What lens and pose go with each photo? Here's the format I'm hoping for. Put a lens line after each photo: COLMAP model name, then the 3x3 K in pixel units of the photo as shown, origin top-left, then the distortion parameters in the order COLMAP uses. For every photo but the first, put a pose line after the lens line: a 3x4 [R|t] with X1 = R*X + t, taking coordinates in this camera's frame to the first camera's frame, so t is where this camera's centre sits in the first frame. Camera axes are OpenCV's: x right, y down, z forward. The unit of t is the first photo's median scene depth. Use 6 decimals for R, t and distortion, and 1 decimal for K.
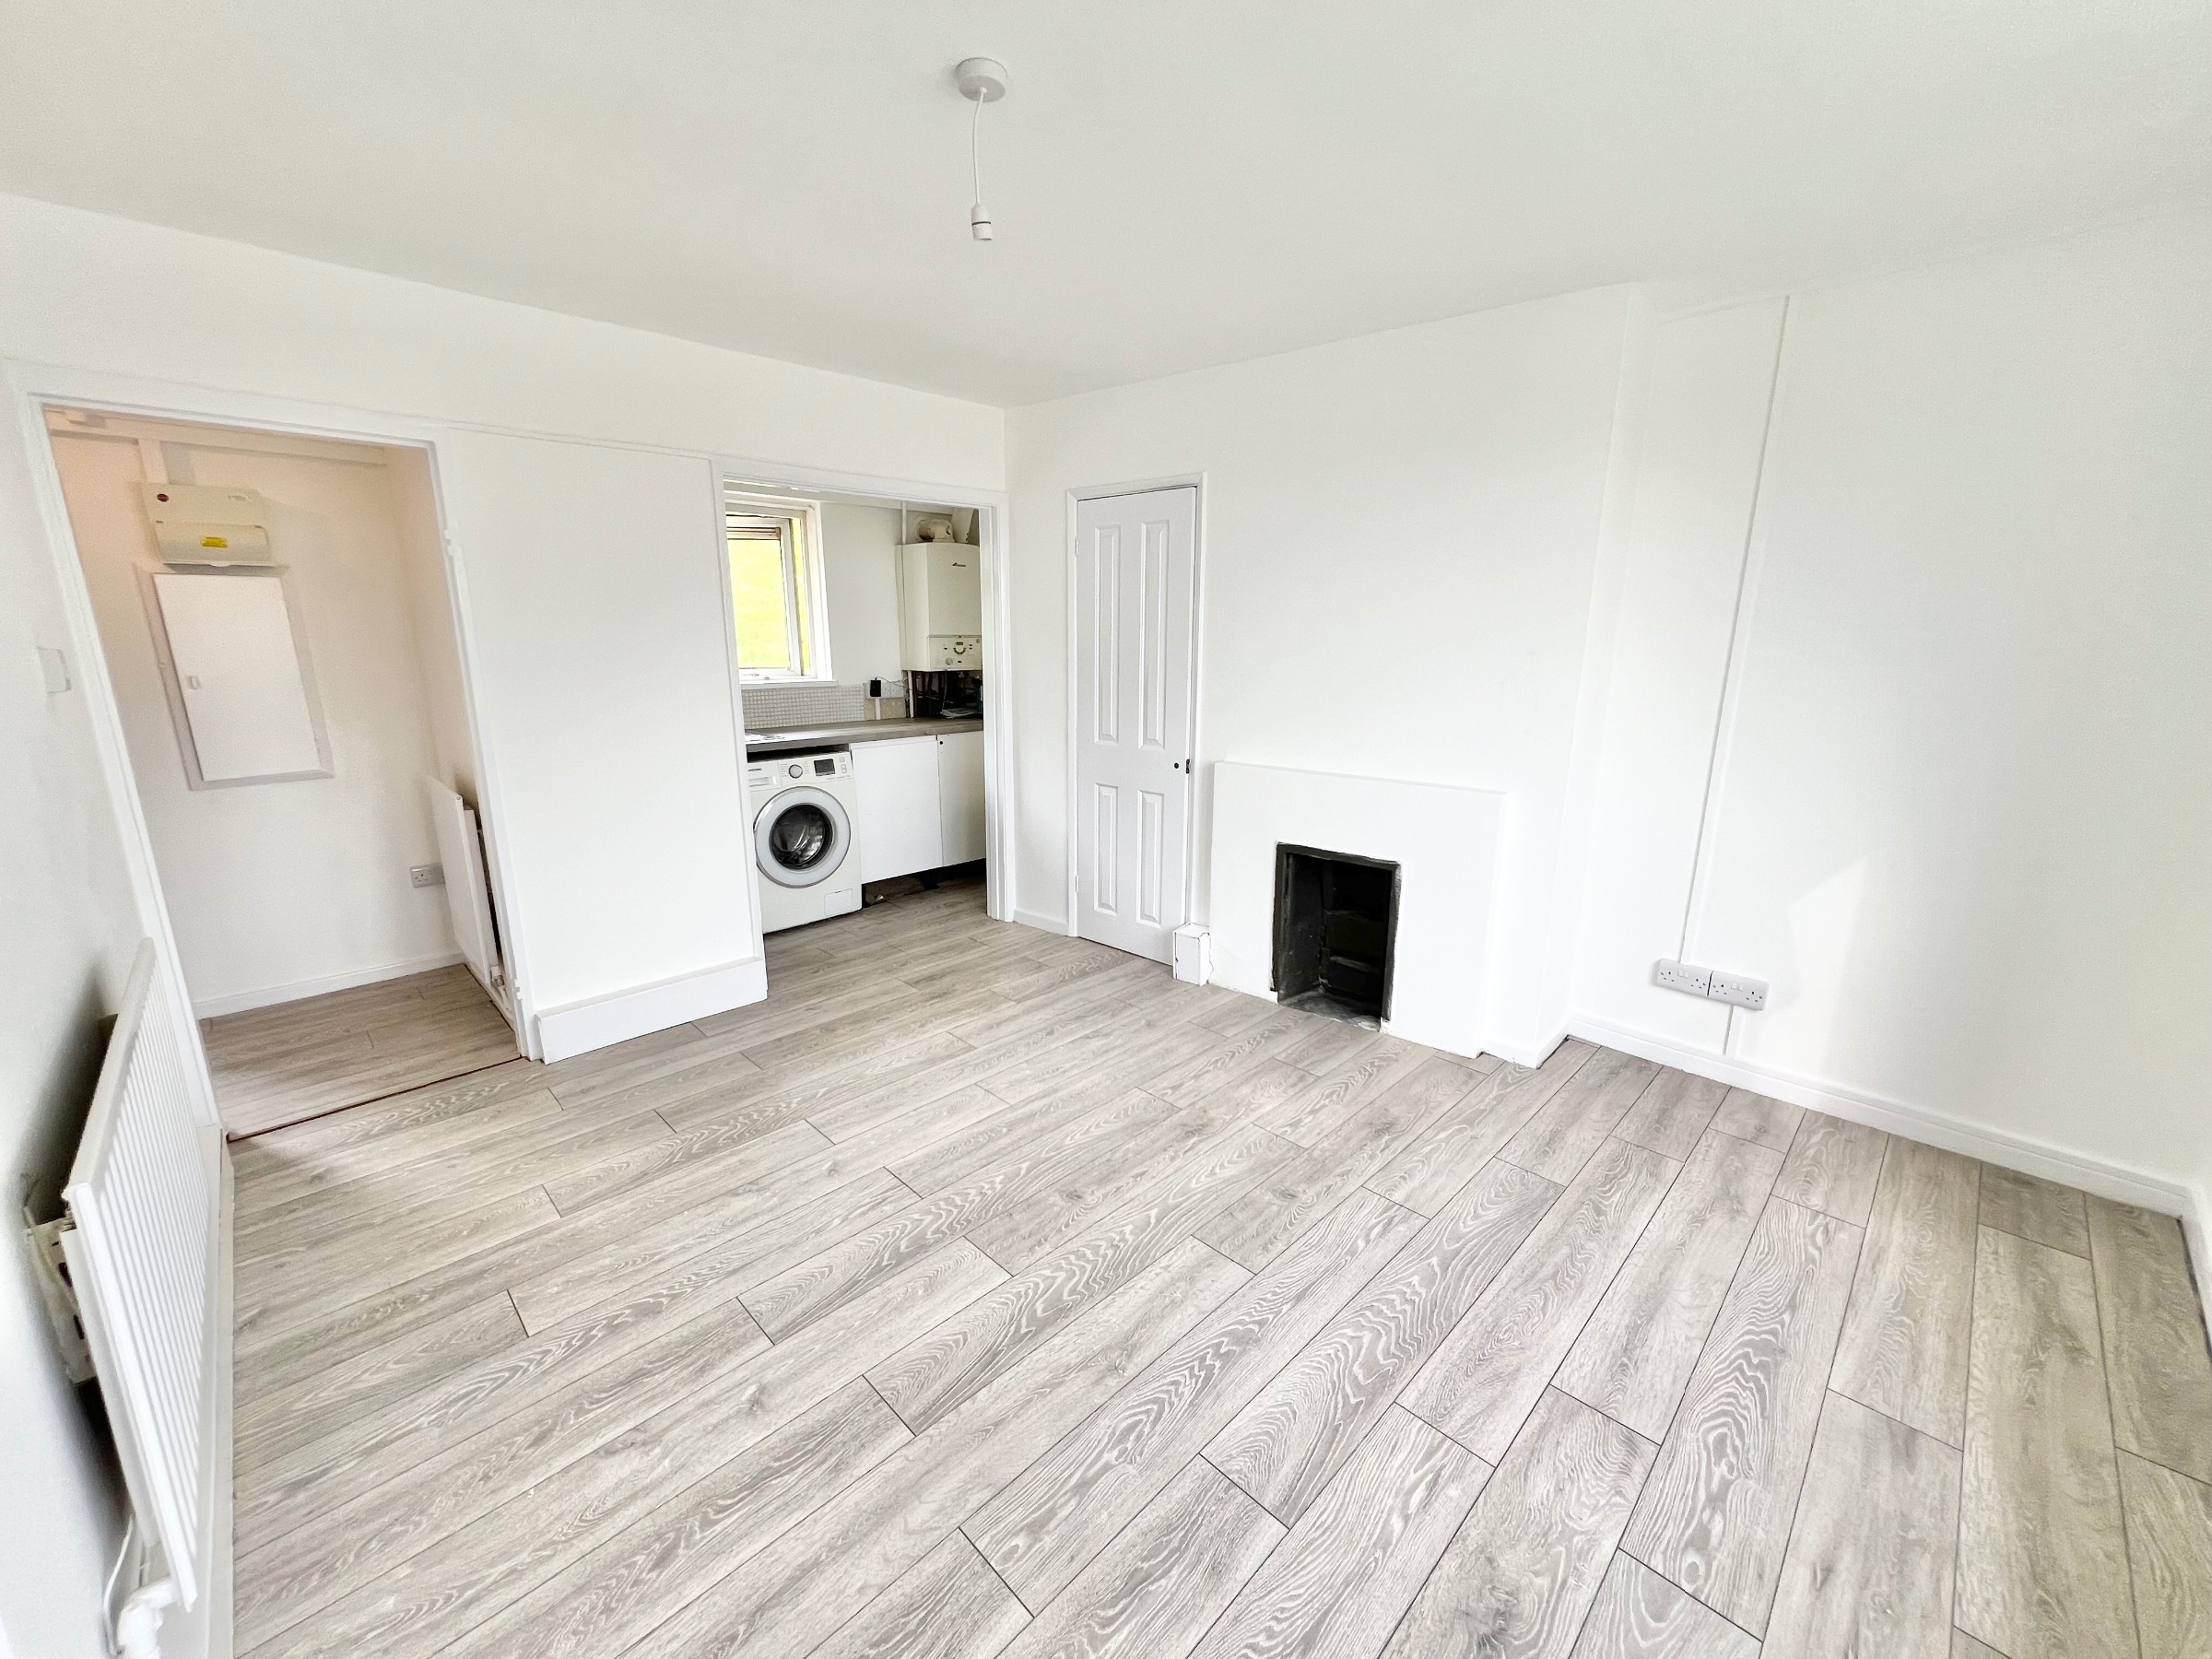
lens RADIAL K [[885.1, 0, 1108.9], [0, 885.1, 826.5], [0, 0, 1]] dist [0.001414, 0.000064]
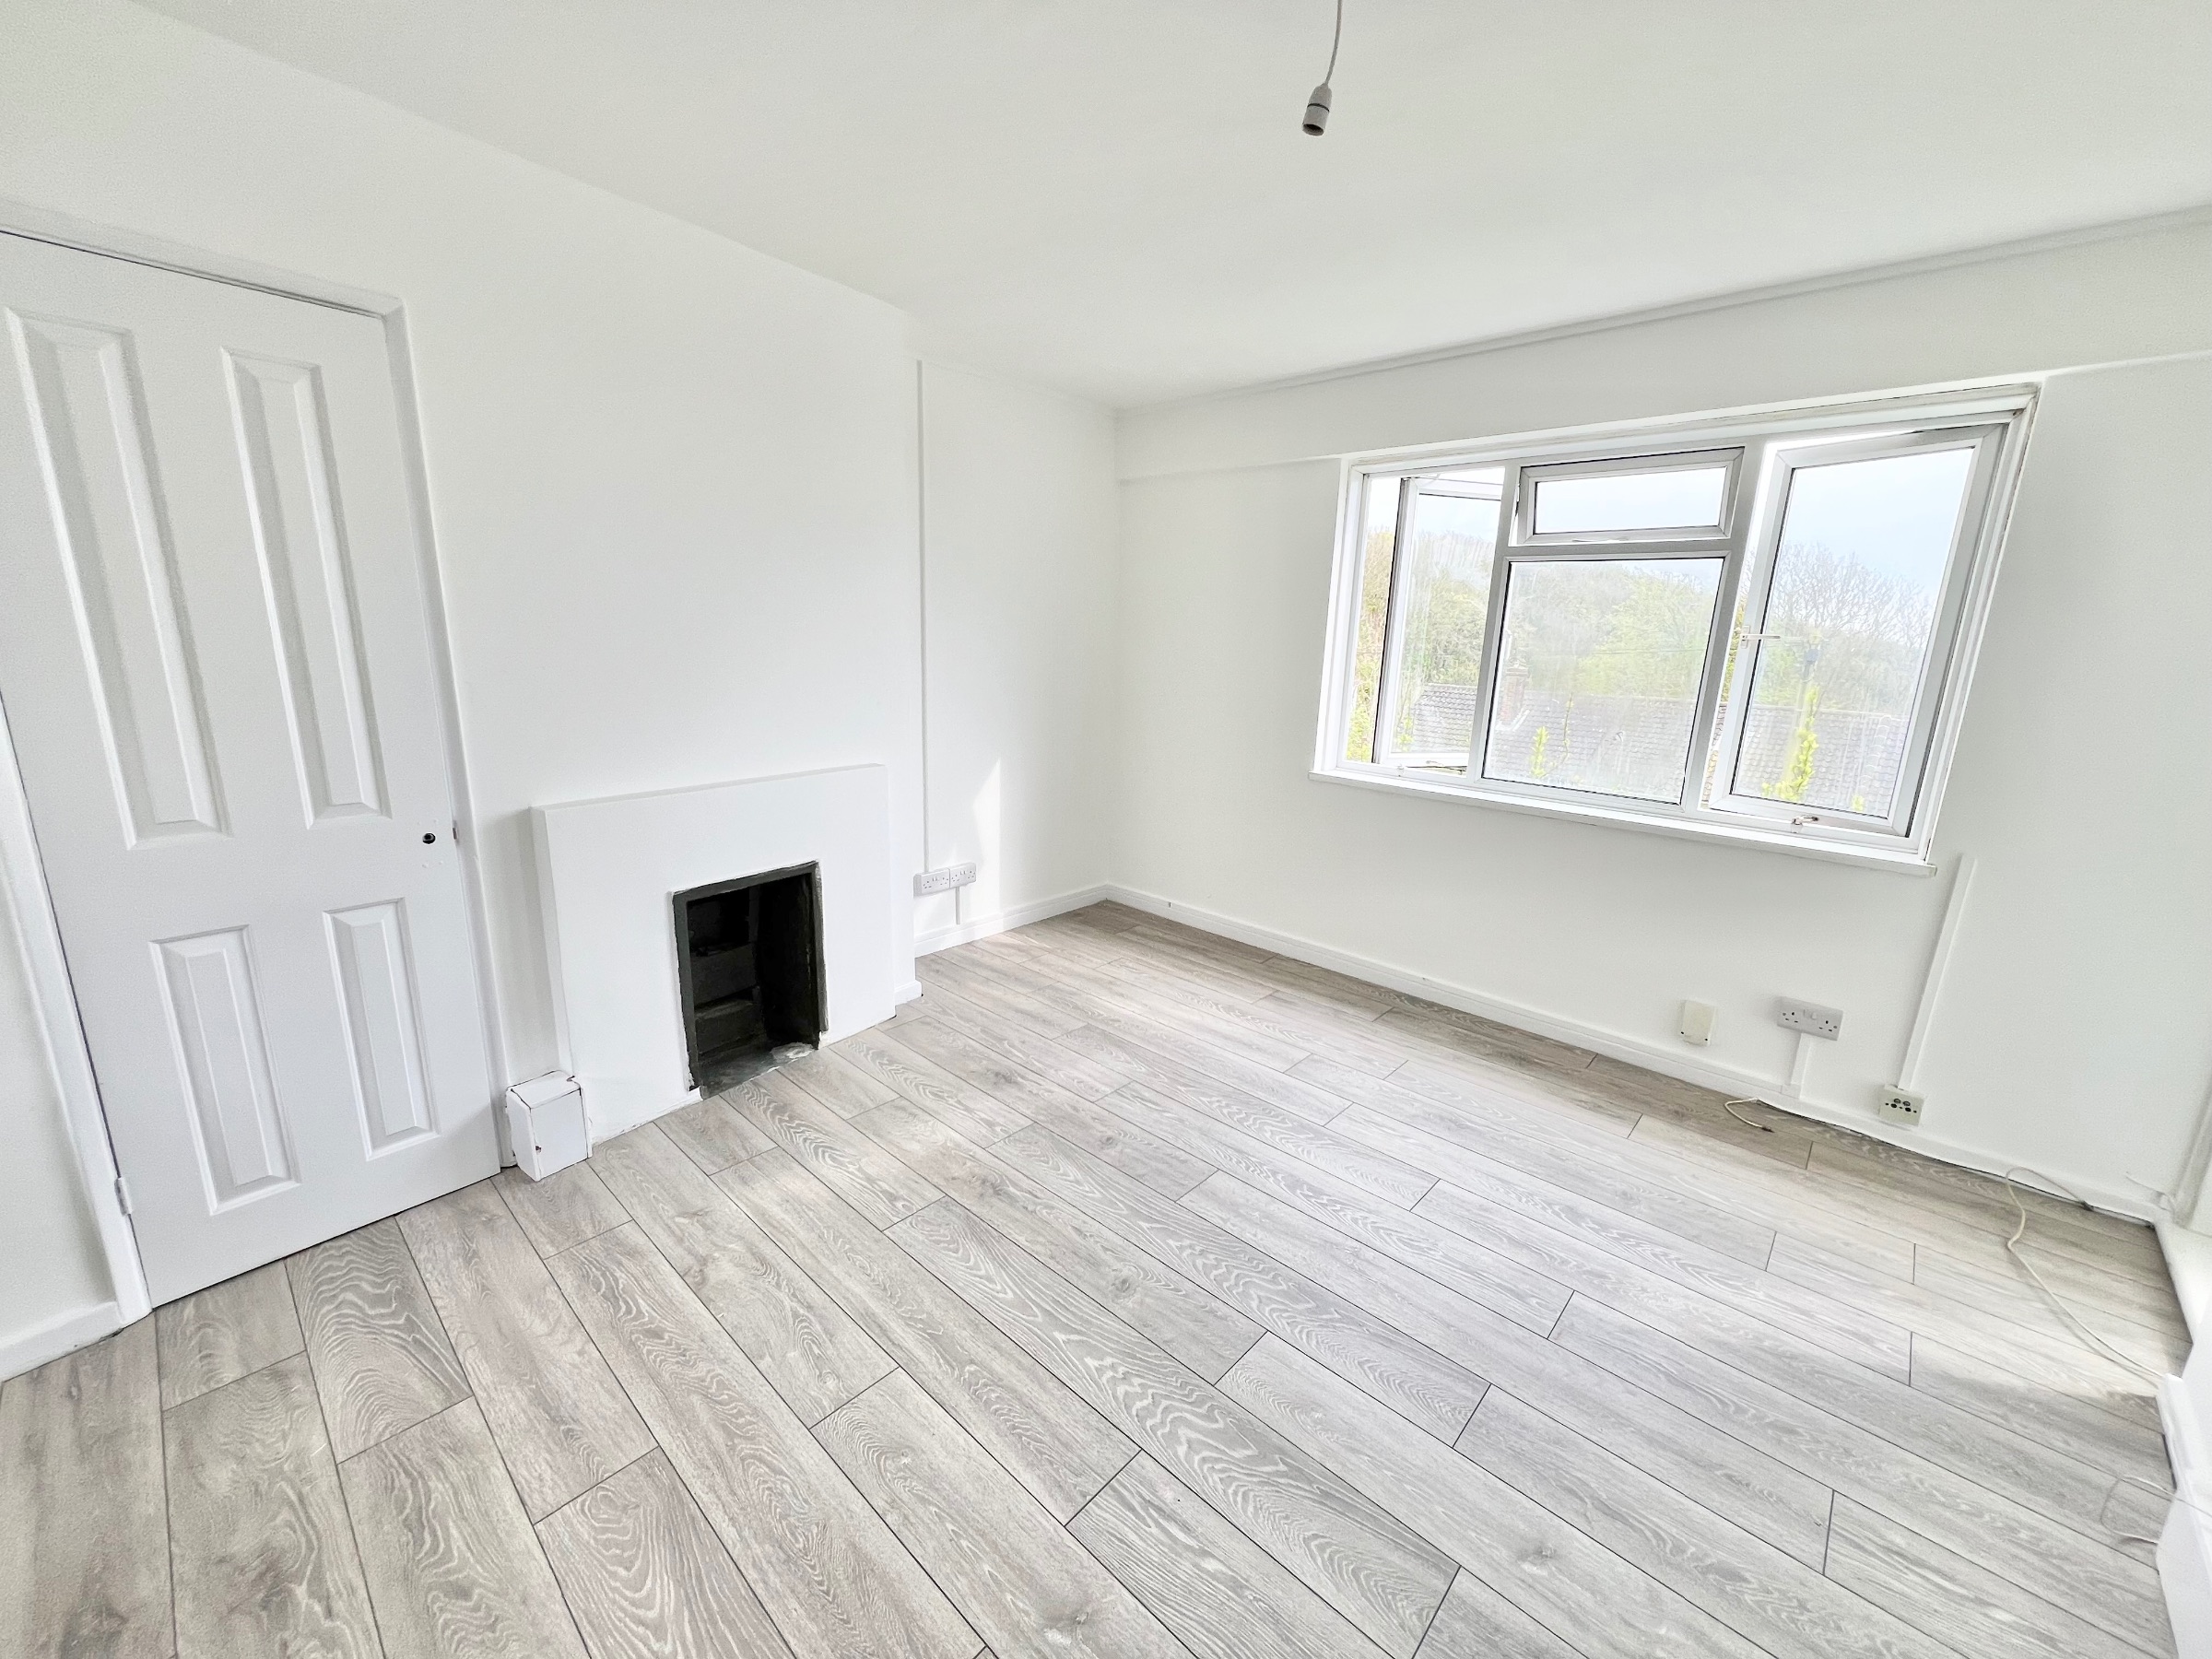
lens RADIAL K [[885.1, 0, 1108.1], [0, 885.1, 826.3], [0, 0, 1]] dist [0.001414, 0.000064]
pose [[-0.046738, -0.224990, 0.973239, -0.857675], [0.186584, 0.955190, 0.229778, -0.221563], [-0.981327, 0.192330, -0.002664, 1.052497]]
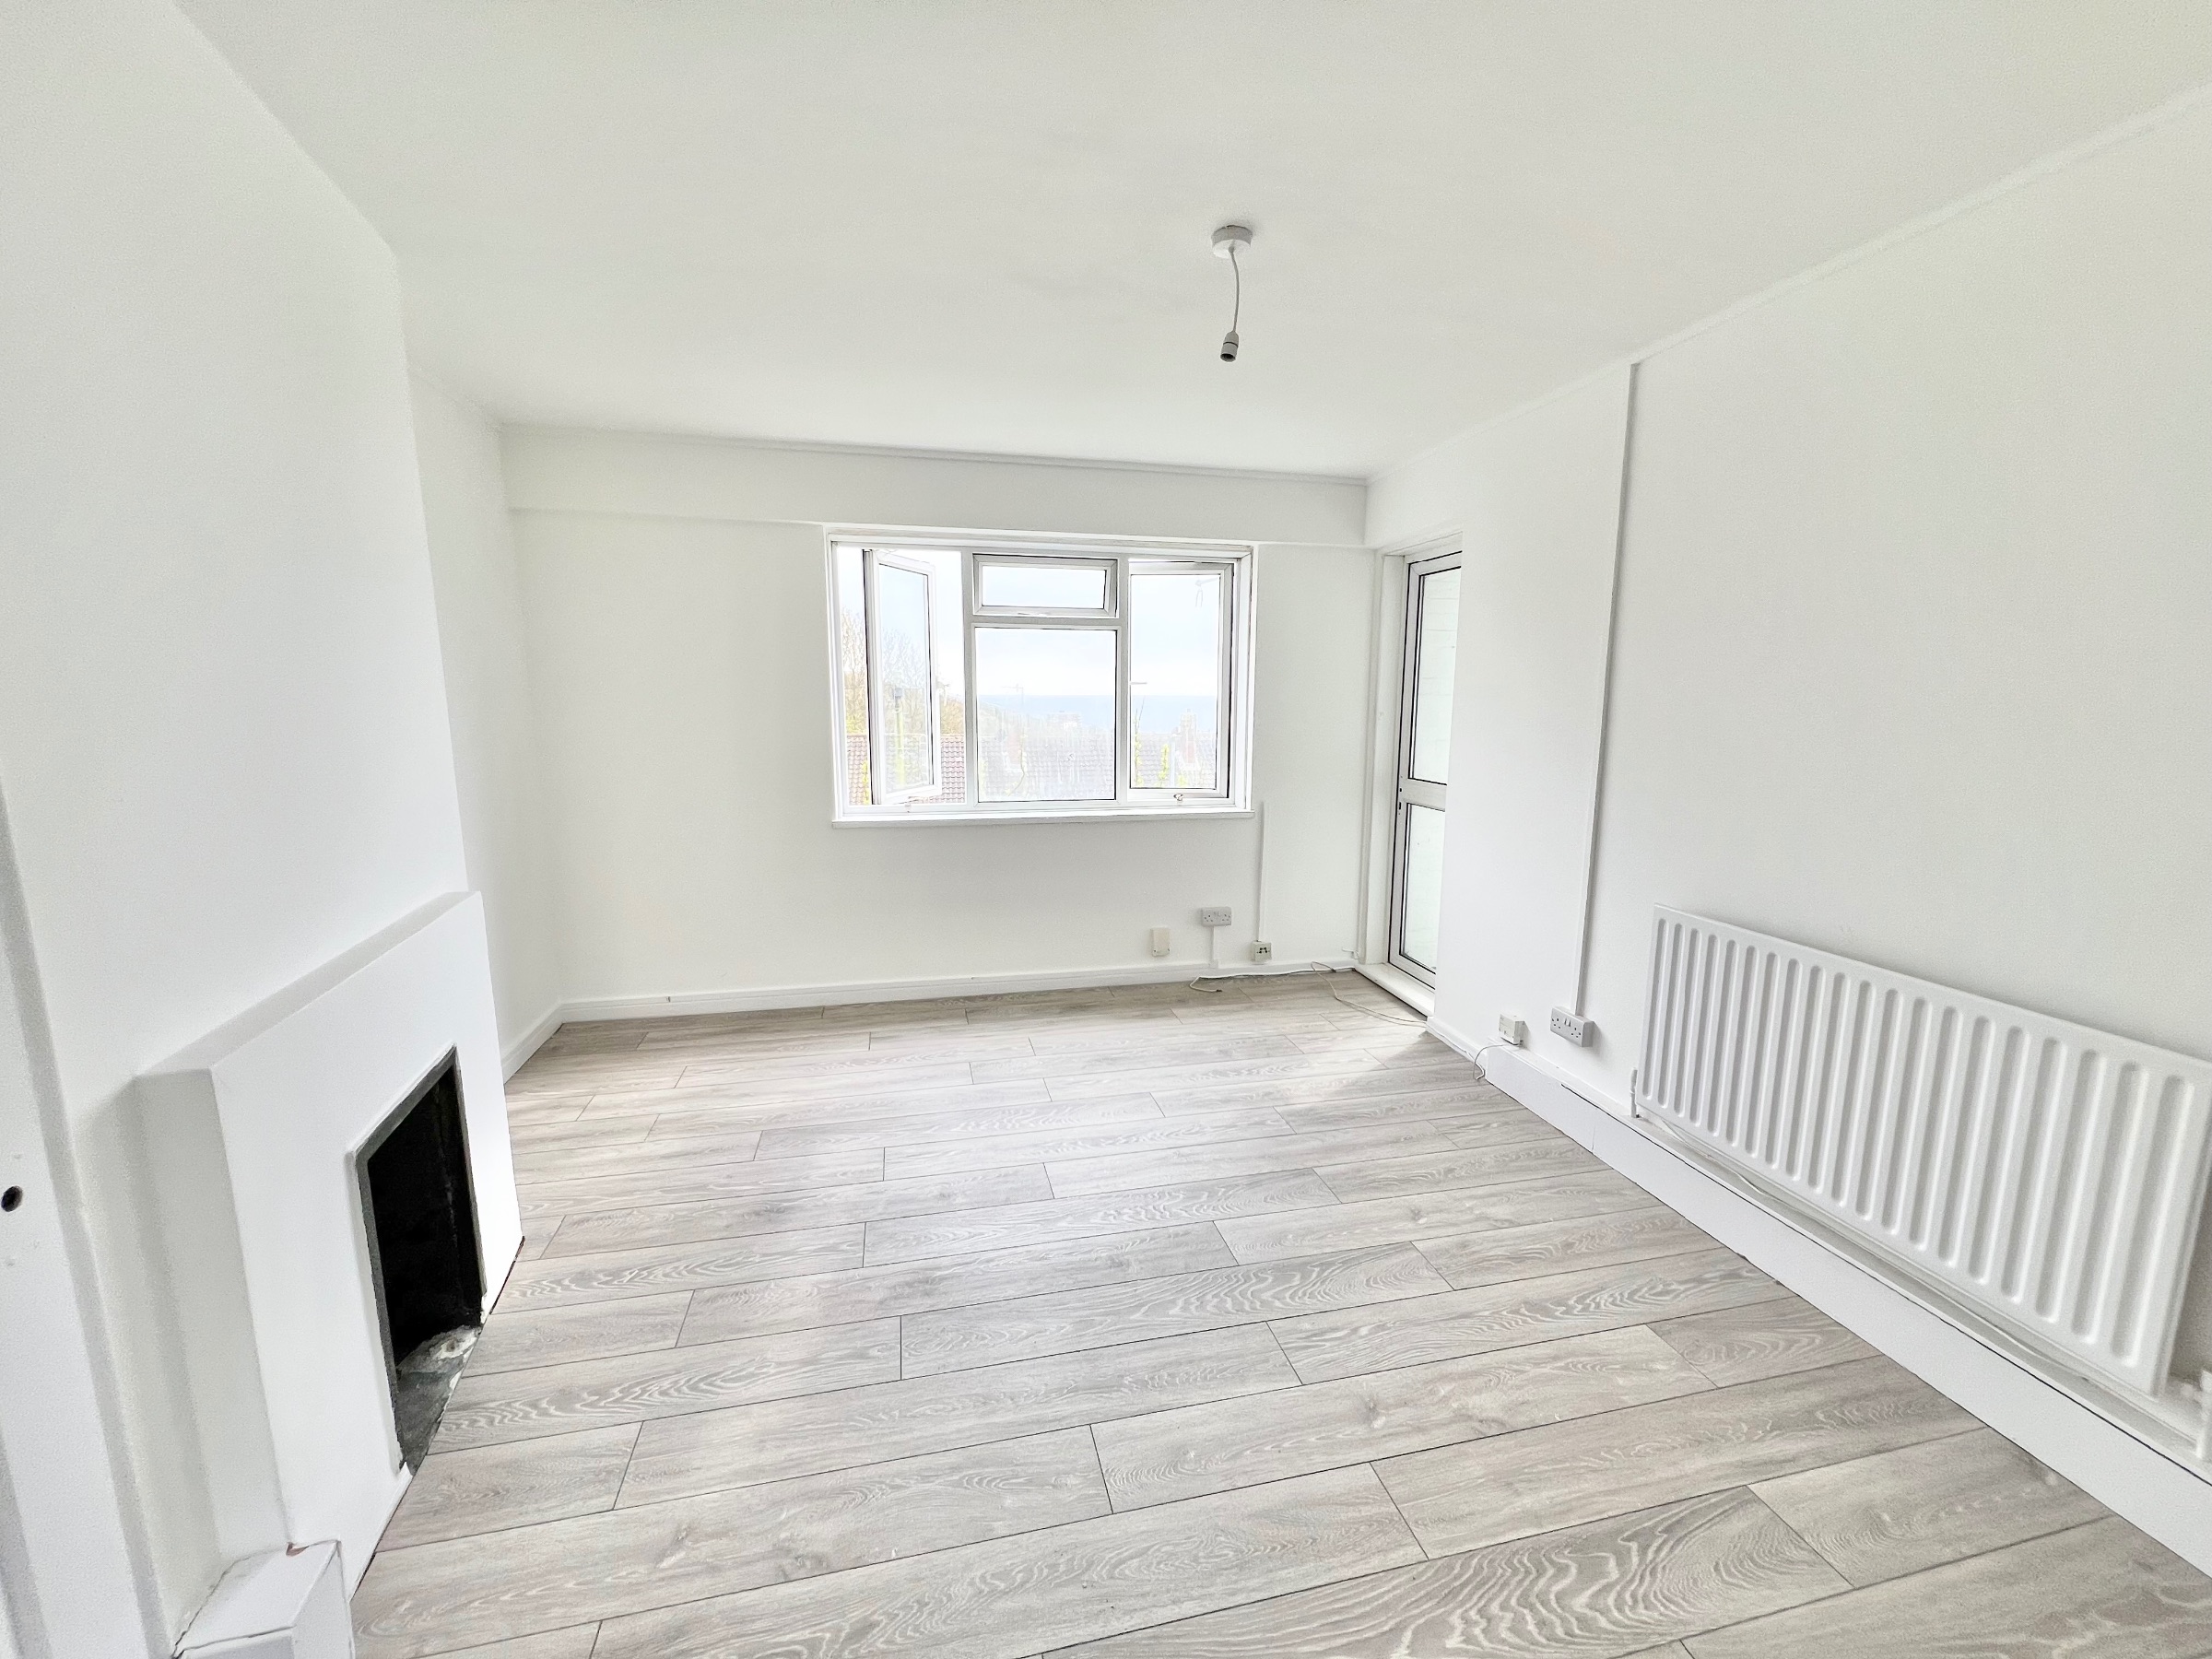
lens RADIAL K [[885.1, 0, 1106.2], [0, 885.1, 819.8], [0, 0, 1]] dist [0.001414, 0.000064]
pose [[-0.850462, -0.086288, 0.518911, -0.548565], [0.105582, 0.938380, 0.329082, -0.393255], [-0.515332, 0.334659, -0.788946, 1.806245]]
